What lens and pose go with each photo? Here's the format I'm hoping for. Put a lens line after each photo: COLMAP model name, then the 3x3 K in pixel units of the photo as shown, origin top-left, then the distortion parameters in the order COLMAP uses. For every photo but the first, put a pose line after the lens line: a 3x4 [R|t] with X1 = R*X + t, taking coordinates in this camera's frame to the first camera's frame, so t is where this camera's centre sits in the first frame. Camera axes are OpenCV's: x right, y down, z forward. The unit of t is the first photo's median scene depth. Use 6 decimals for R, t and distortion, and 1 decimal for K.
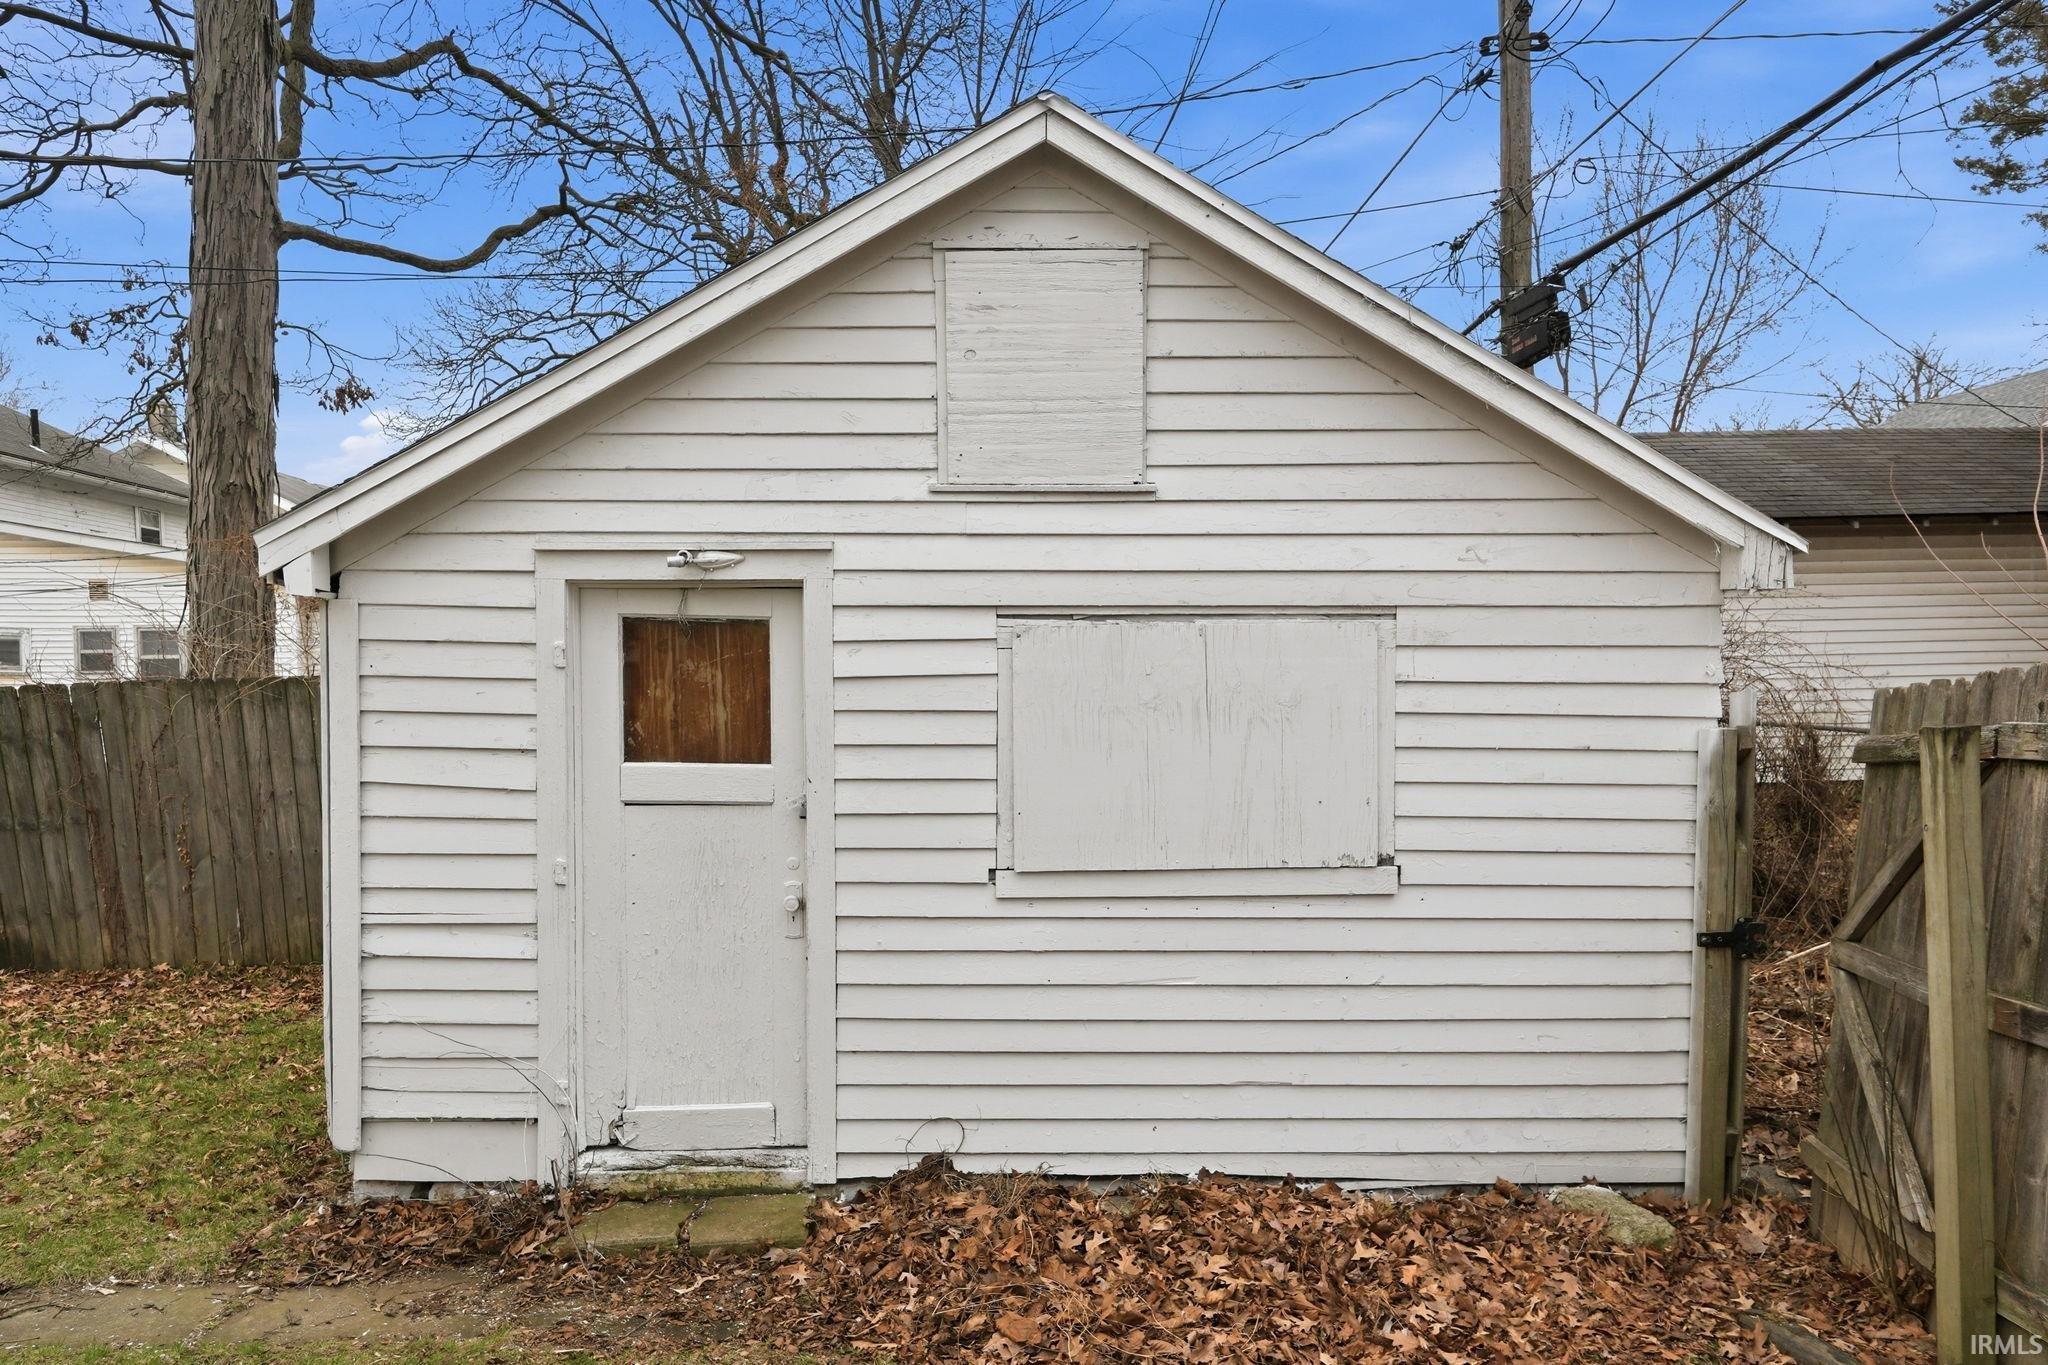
lens RADIAL K [[1289.9, 0, 1027.2], [0, 1289.9, 751.6], [0, 0, 1]] dist [0.034071, -0.033065]
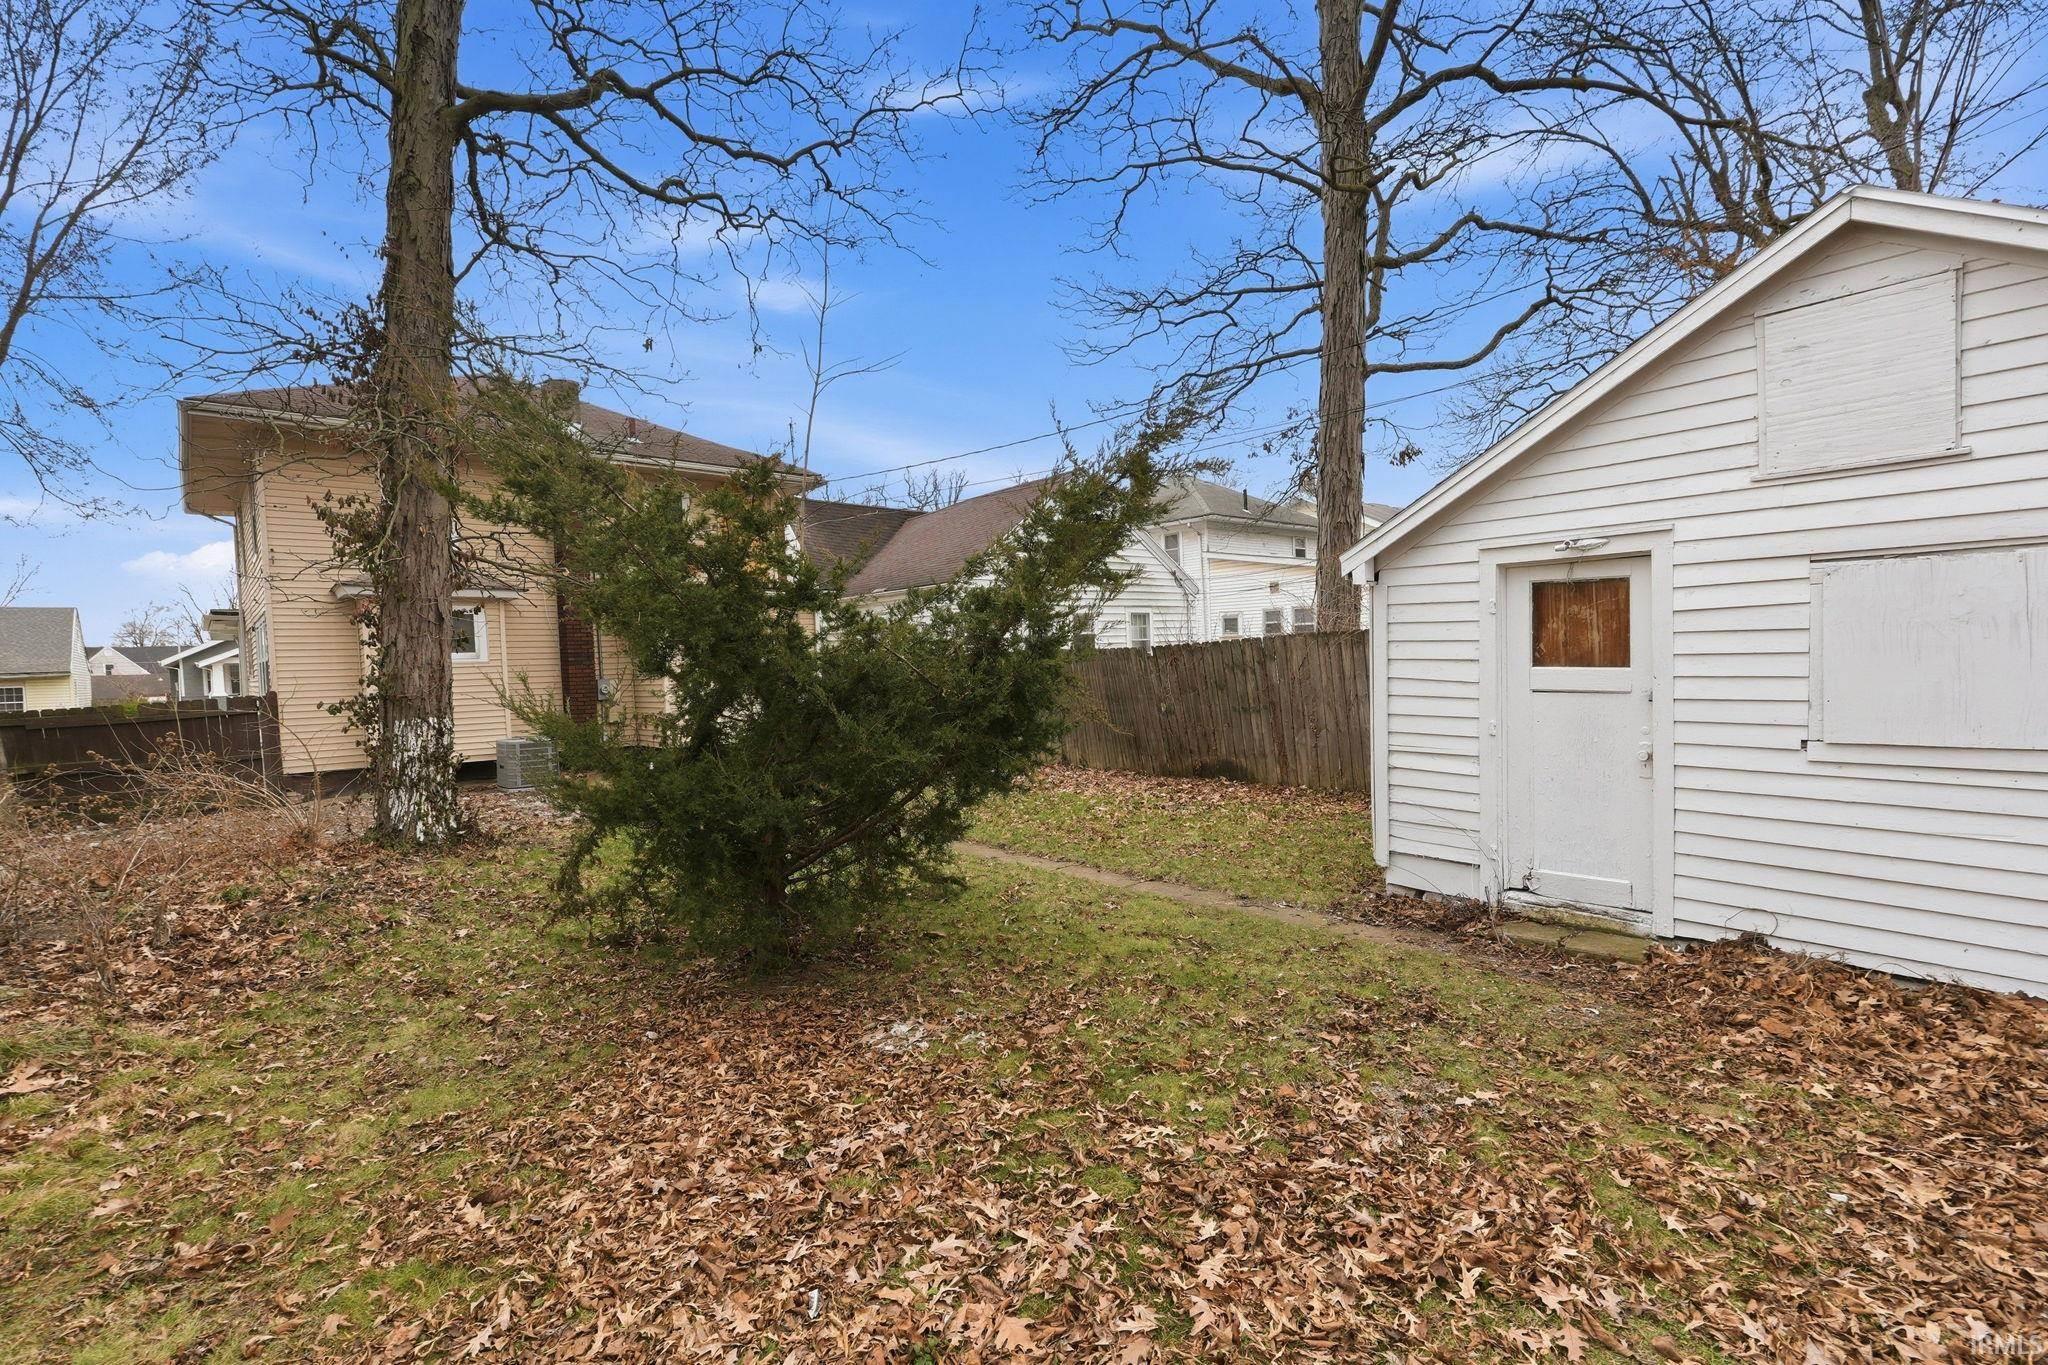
lens RADIAL K [[920.3, 0, 1024.0], [0, 920.3, 682.5], [0, 0, 1]] dist [-0.000382, -0.007711]
pose [[0.634329, 0.007587, -0.773026, 0.203430], [-0.010076, 0.999948, 0.001546, 0.033863], [0.772997, 0.006809, 0.634373, -0.295022]]
